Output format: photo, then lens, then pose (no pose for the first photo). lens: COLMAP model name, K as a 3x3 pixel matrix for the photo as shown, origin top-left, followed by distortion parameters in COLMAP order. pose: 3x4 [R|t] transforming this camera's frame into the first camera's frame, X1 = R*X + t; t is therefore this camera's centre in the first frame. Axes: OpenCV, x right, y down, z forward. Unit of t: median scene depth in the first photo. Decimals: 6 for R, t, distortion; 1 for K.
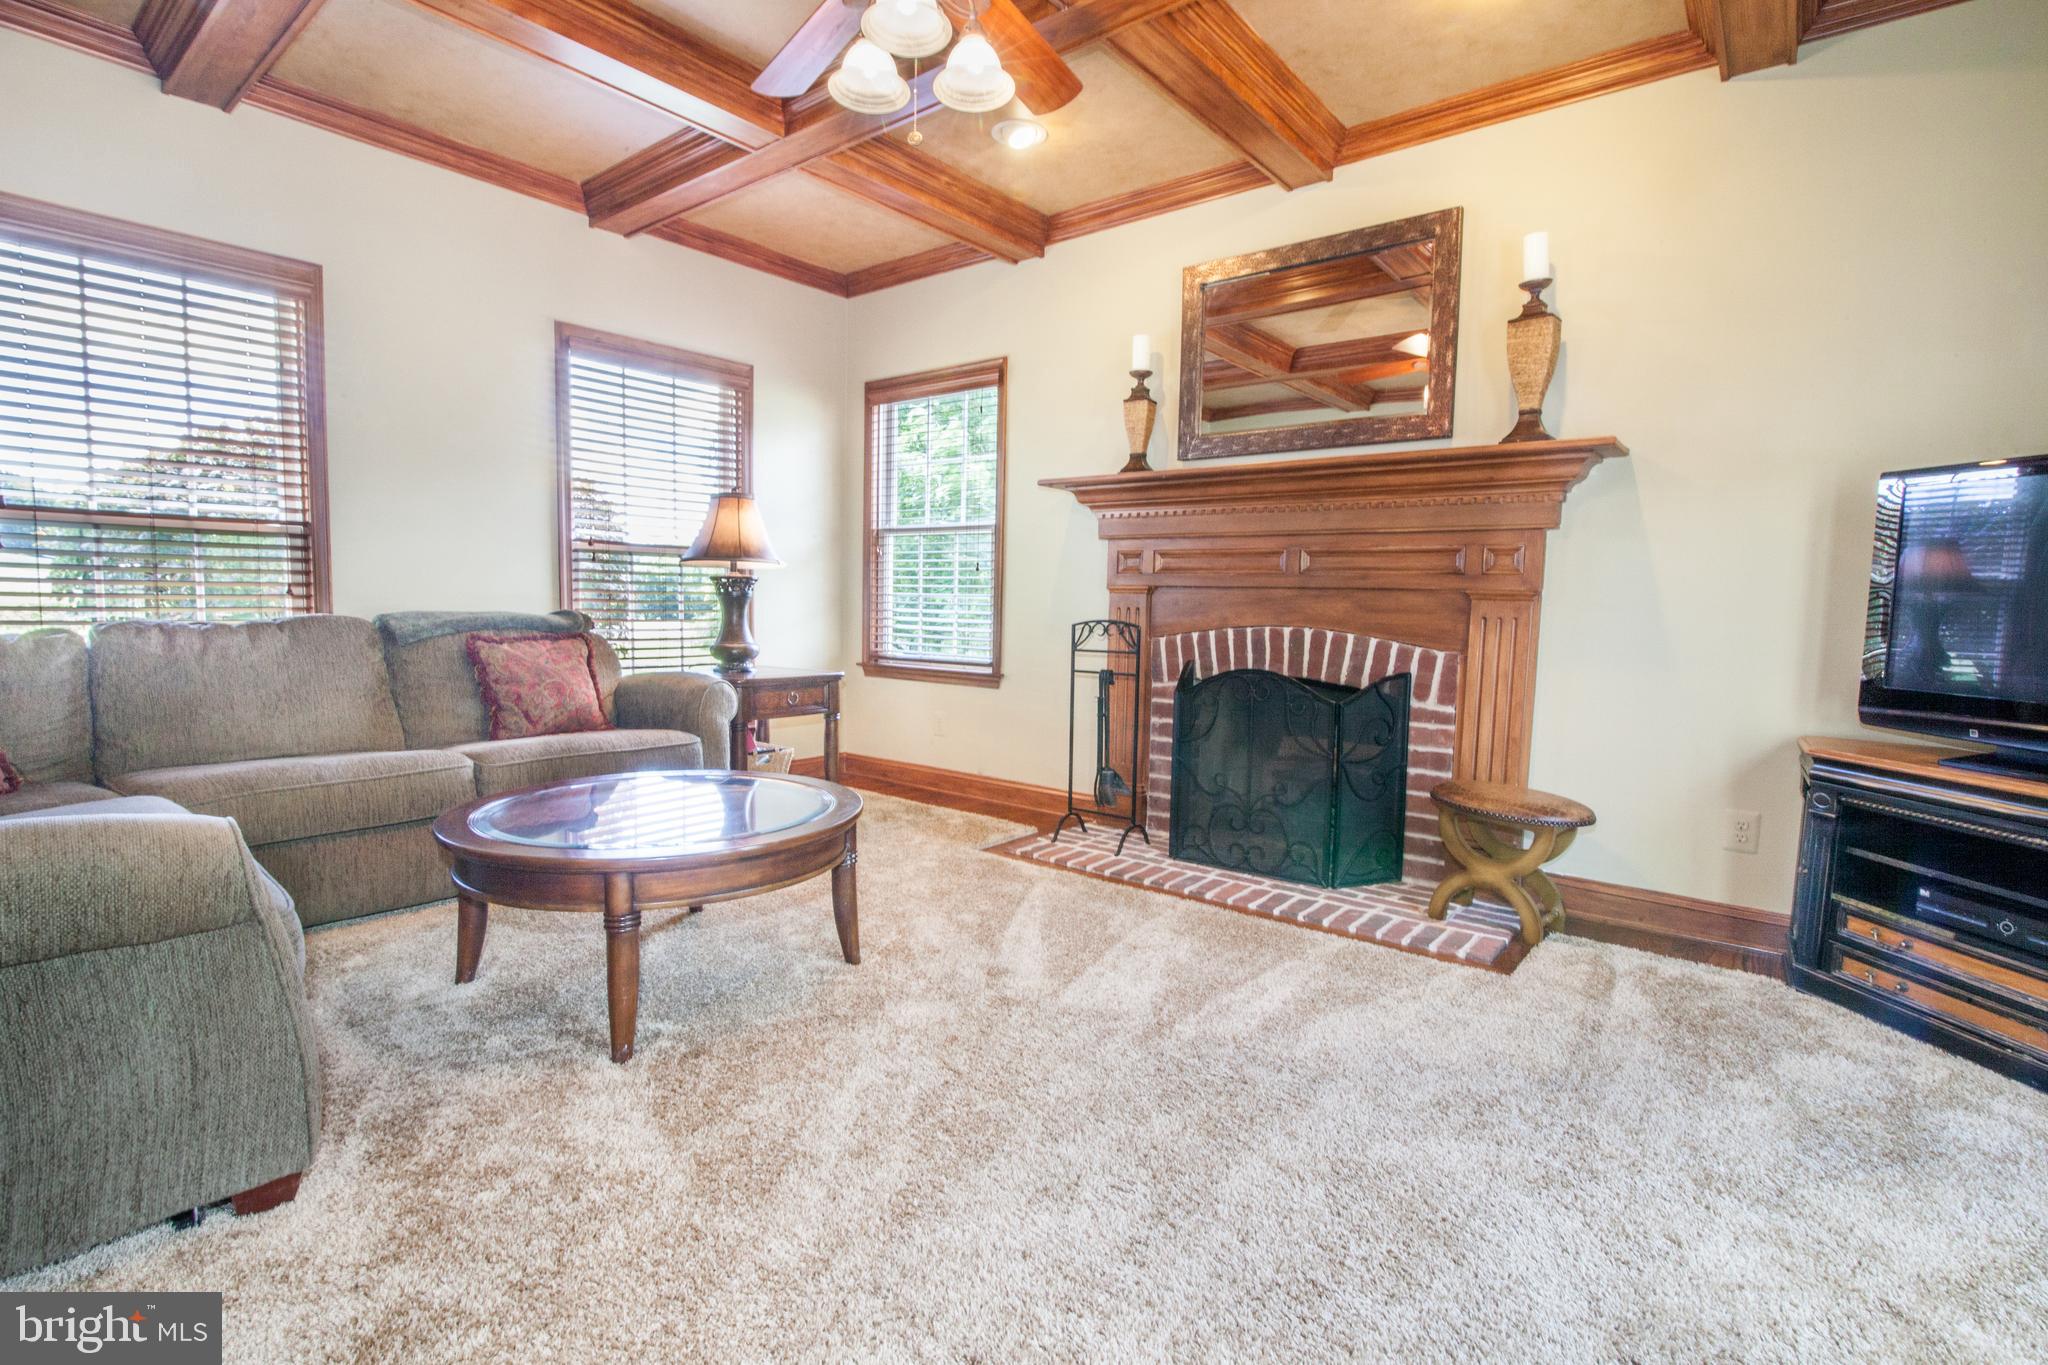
lens RADIAL K [[951.8, 0, 1024.0], [0, 951.8, 682.5], [0, 0, 1]] dist [-0.014004, -0.004667]
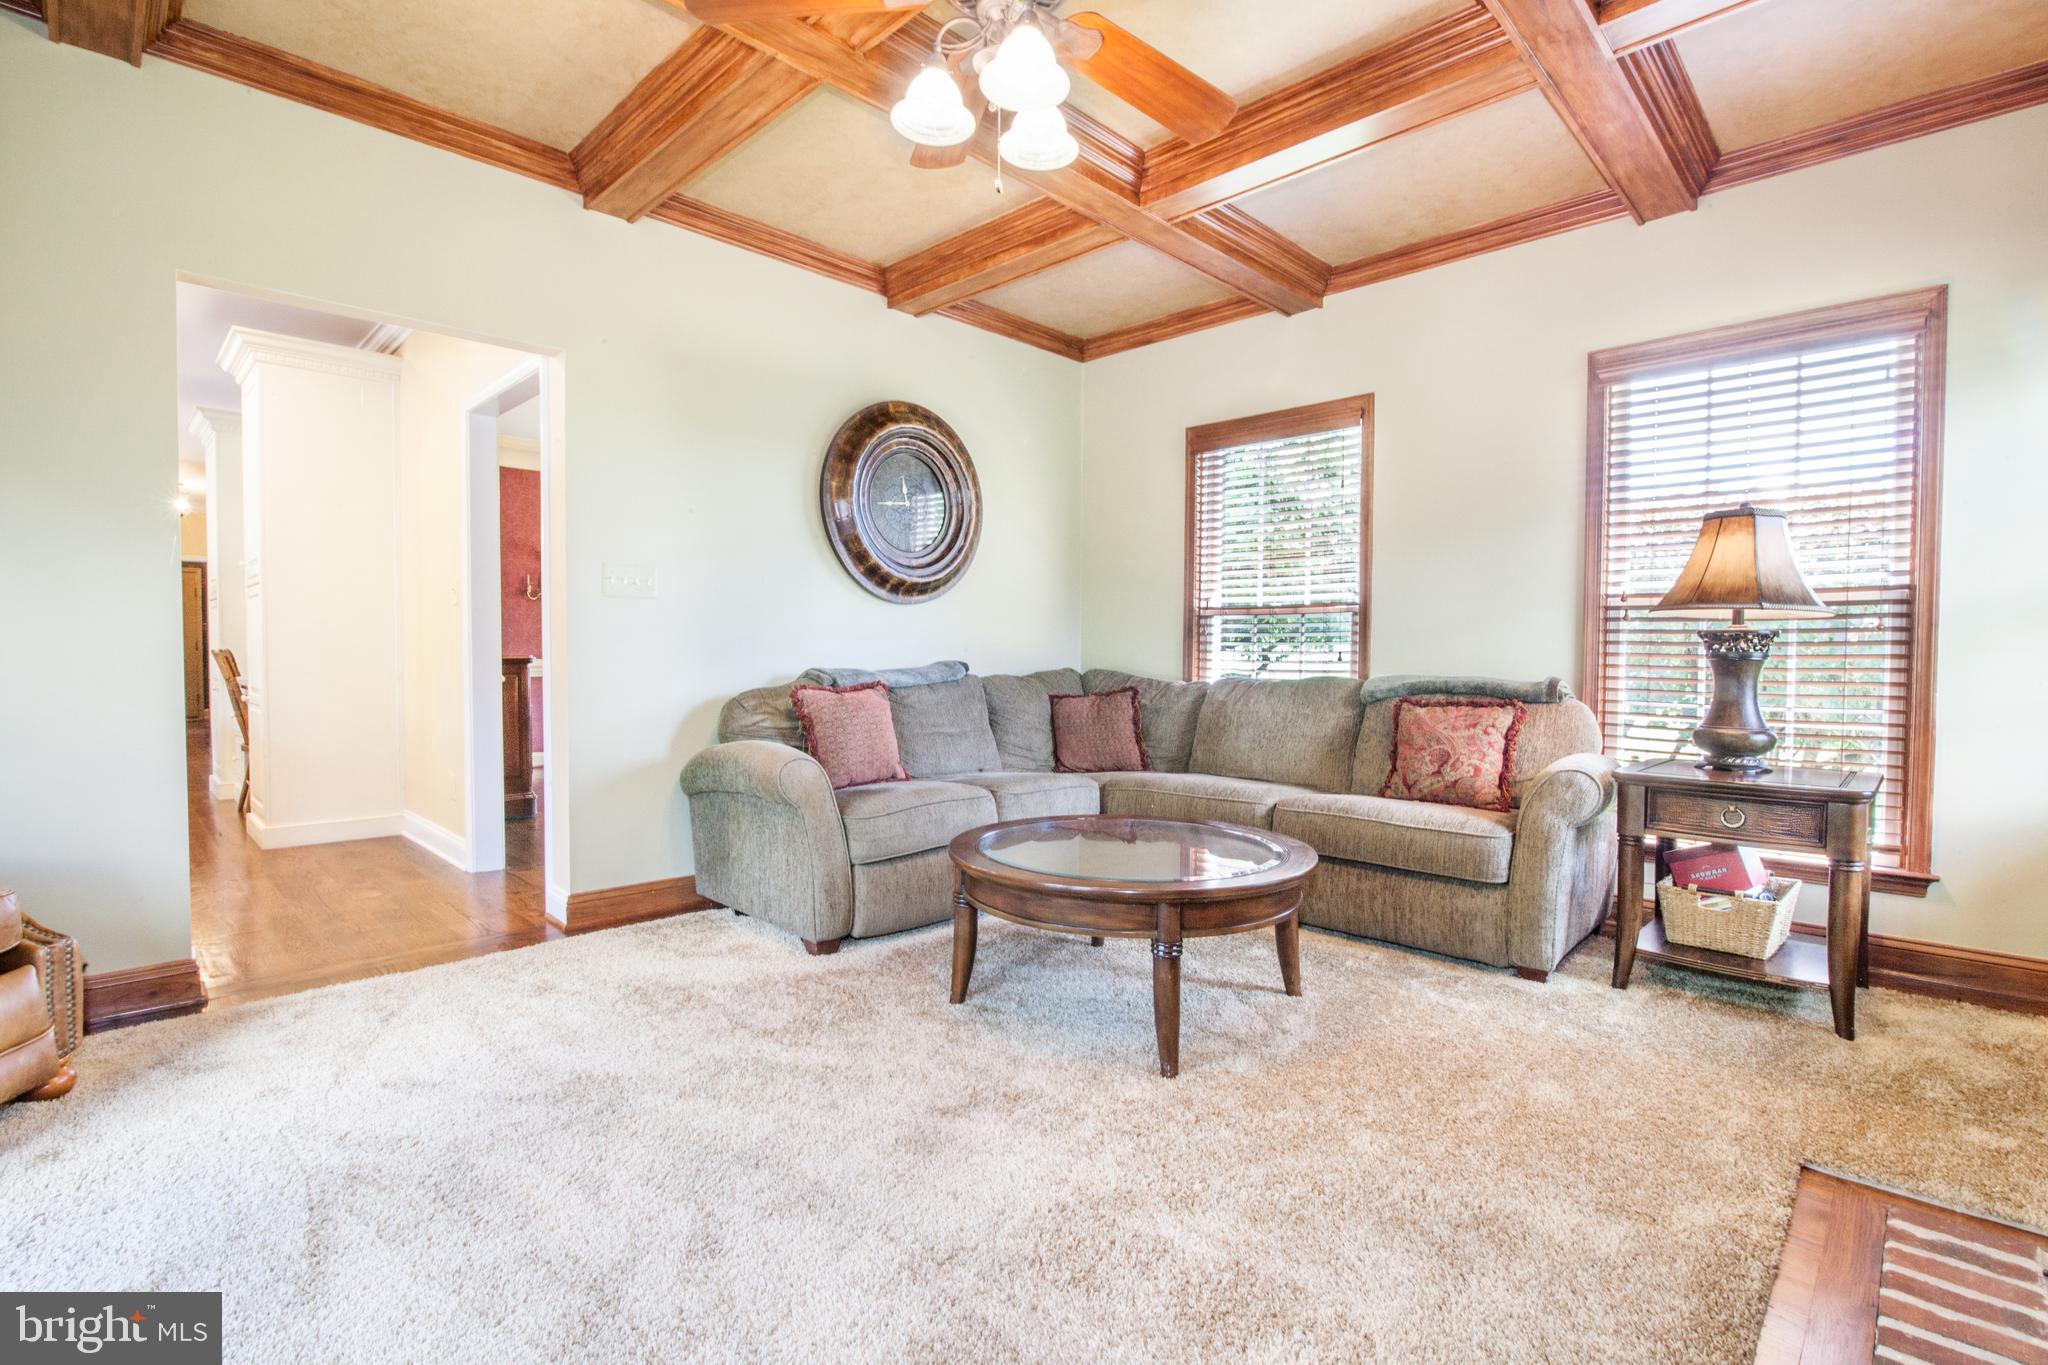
lens RADIAL K [[951.8, 0, 1024.0], [0, 951.8, 682.5], [0, 0, 1]] dist [-0.014004, -0.004667]
pose [[-0.094860, 0.013127, -0.995404, 0.422541], [-0.094738, 0.995256, 0.022154, -0.041780], [0.990972, 0.096404, -0.093166, 0.561920]]
